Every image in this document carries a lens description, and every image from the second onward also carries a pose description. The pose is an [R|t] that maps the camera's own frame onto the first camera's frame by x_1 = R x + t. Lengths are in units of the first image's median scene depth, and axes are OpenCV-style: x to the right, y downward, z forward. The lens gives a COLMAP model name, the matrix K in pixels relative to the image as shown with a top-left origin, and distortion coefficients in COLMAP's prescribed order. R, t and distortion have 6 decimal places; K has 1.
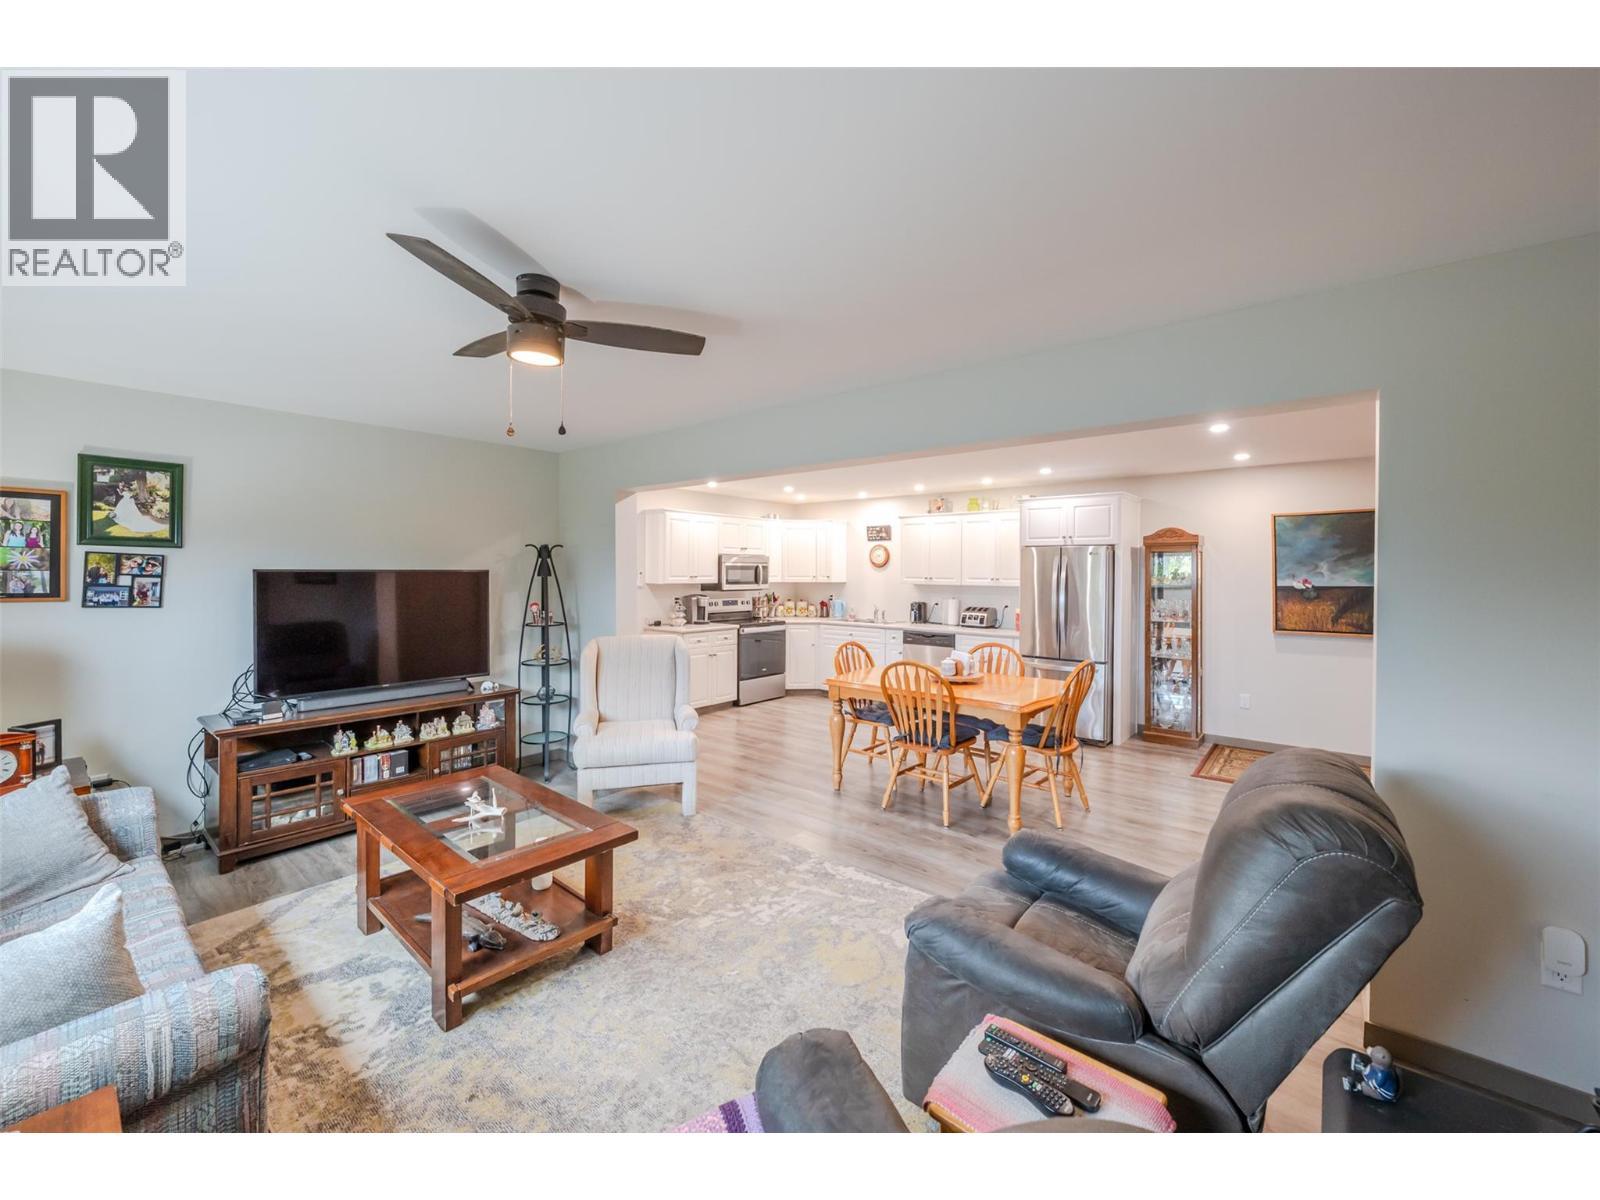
lens RADIAL K [[647.1, 0, 784.3], [0, 647.1, 568.9], [0, 0, 1]] dist [-0.002176, -0.000134]
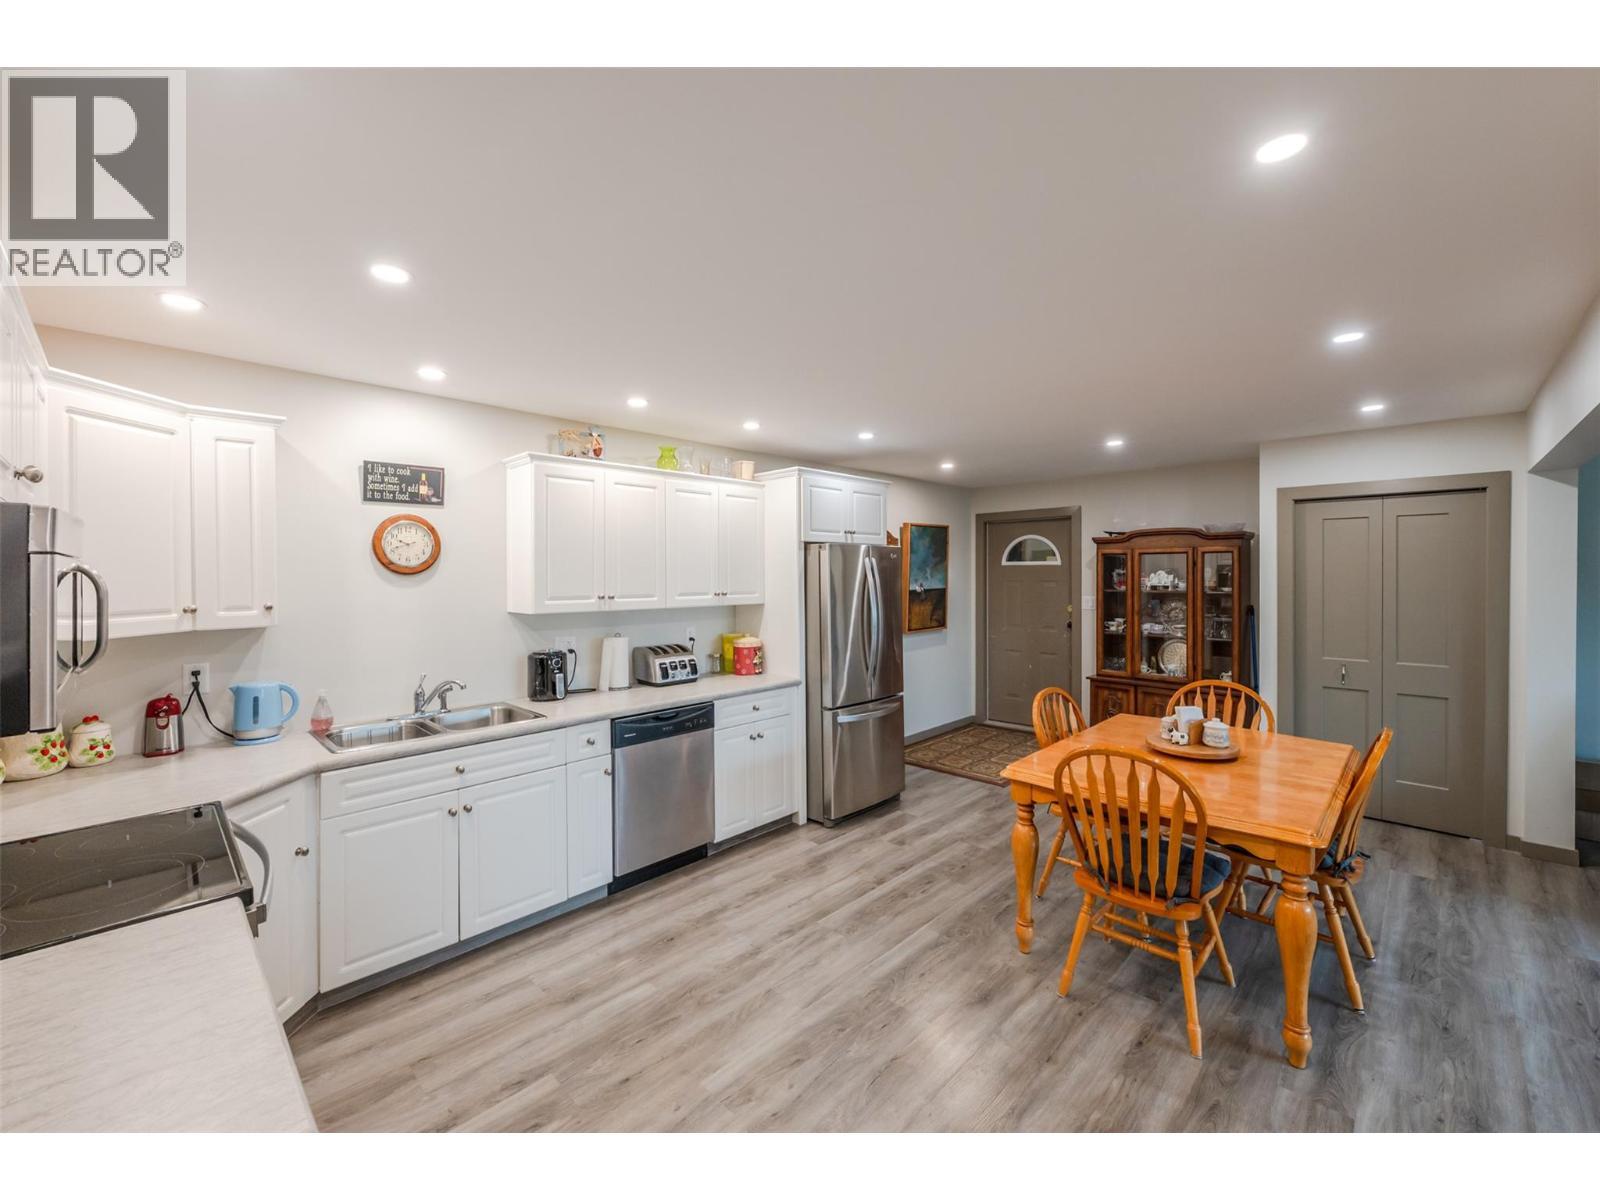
lens RADIAL K [[647.1, 0, 800.7], [0, 647.1, 588.9], [0, 0, 1]] dist [-0.002176, -0.000134]
pose [[0.057252, -0.024623, 0.998056, -0.234648], [0.008113, 0.999674, 0.024197, -0.002196], [-0.998327, 0.006712, 0.057433, 0.824297]]
